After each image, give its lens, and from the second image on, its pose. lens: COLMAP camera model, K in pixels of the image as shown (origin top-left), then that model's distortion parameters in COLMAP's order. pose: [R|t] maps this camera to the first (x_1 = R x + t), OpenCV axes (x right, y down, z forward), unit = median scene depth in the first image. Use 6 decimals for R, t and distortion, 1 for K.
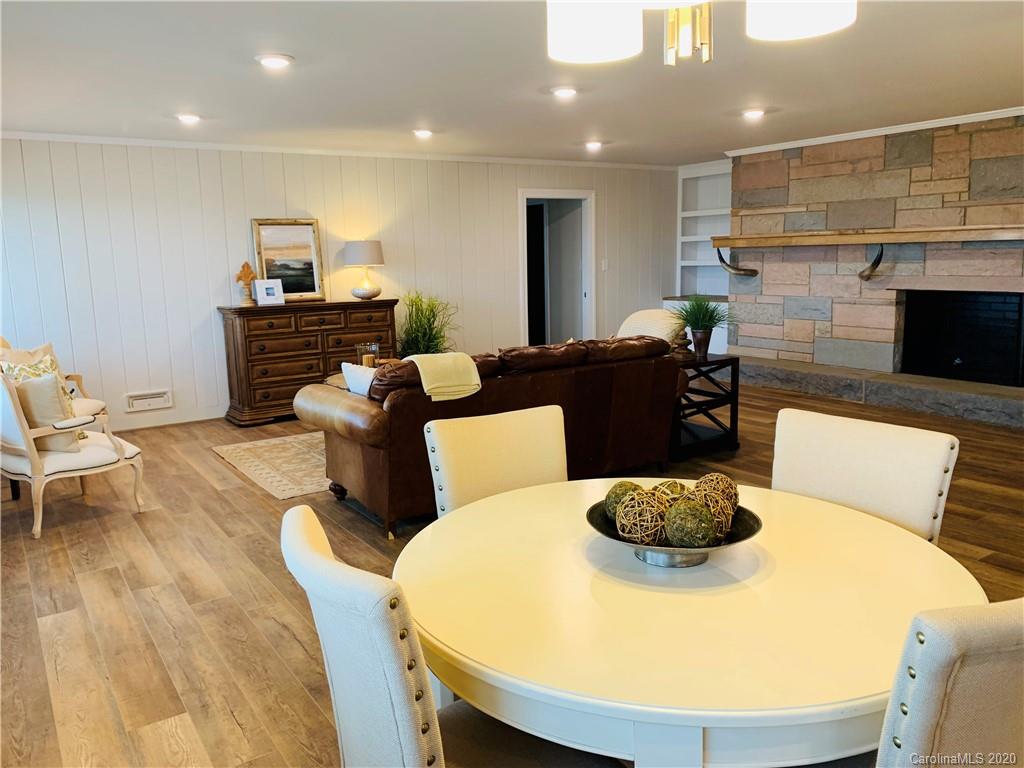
lens RADIAL K [[784.9, 0, 506.6], [0, 784.9, 383.6], [0, 0, 1]] dist [0.023692, -0.013968]
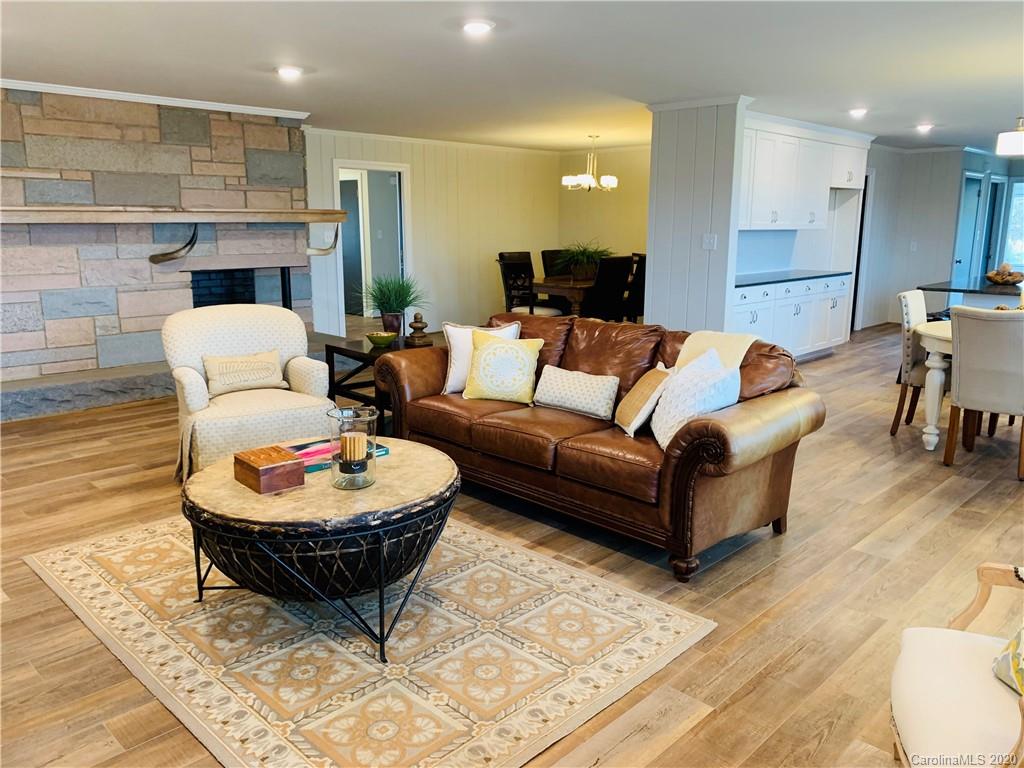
lens RADIAL K [[784.9, 0, 509.4], [0, 784.9, 377.3], [0, 0, 1]] dist [0.023692, -0.013968]
pose [[-0.200638, -0.167675, 0.965210, -0.533801], [0.168695, 0.964614, 0.202638, -0.122719], [-0.965032, 0.203483, -0.165252, 0.803743]]
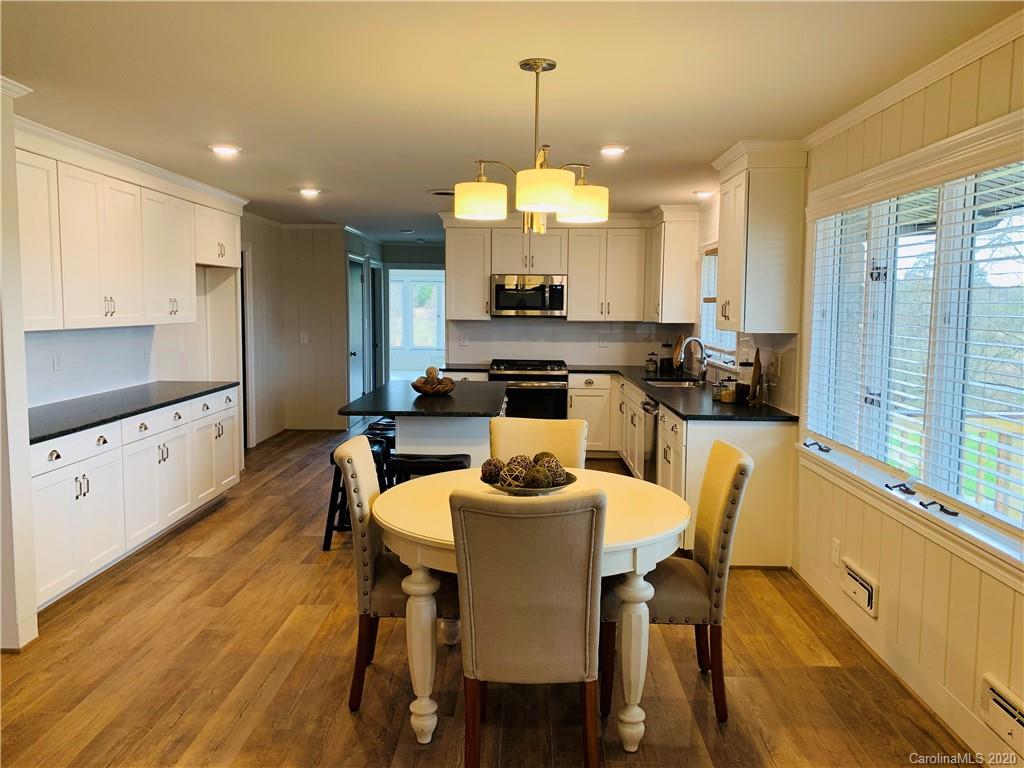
lens RADIAL K [[784.9, 0, 511.2], [0, 784.9, 375.7], [0, 0, 1]] dist [0.023692, -0.013968]
pose [[-0.815532, -0.037147, 0.577519, -0.192620], [0.107368, 0.970900, 0.214068, -0.103771], [-0.568665, 0.236586, -0.787811, 0.576928]]
